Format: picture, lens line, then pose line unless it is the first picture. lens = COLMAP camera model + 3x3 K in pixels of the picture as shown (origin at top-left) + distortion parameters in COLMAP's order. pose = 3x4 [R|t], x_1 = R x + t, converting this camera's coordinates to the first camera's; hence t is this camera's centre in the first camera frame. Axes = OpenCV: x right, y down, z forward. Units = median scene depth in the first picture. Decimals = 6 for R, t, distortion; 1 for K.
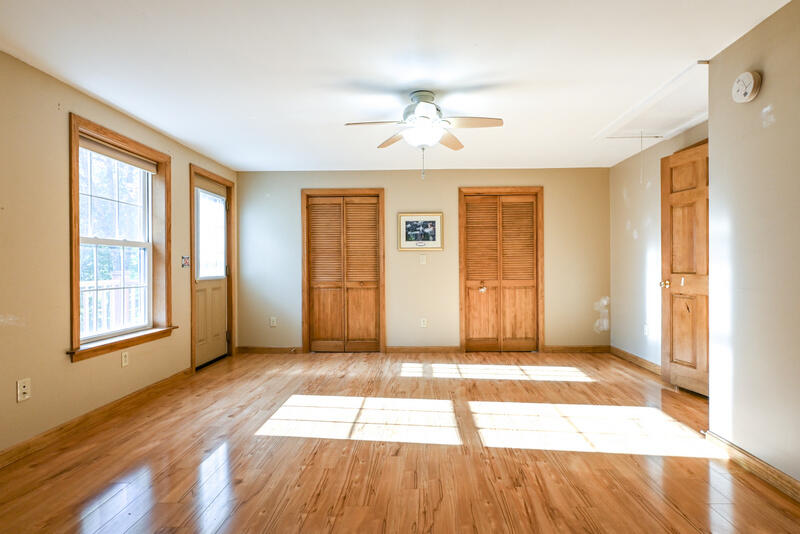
lens RADIAL K [[400.7, 0, 403.6], [0, 400.7, 264.4], [0, 0, 1]] dist [-0.010182, 0.006378]
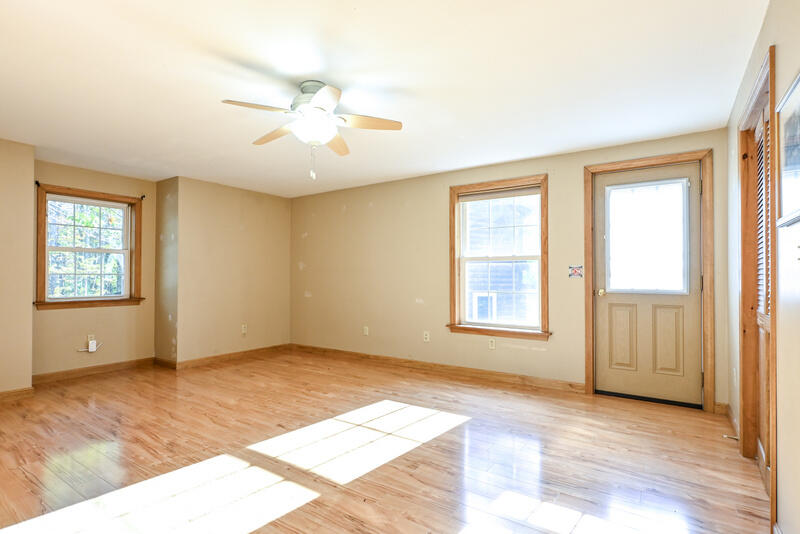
lens RADIAL K [[400.7, 0, 406.8], [0, 400.7, 272.2], [0, 0, 1]] dist [-0.010182, 0.006378]
pose [[-0.505092, -0.001992, -0.863063, 0.742223], [0.002661, 0.999989, -0.003865, -0.004366], [0.863061, -0.004249, -0.505081, 1.691022]]
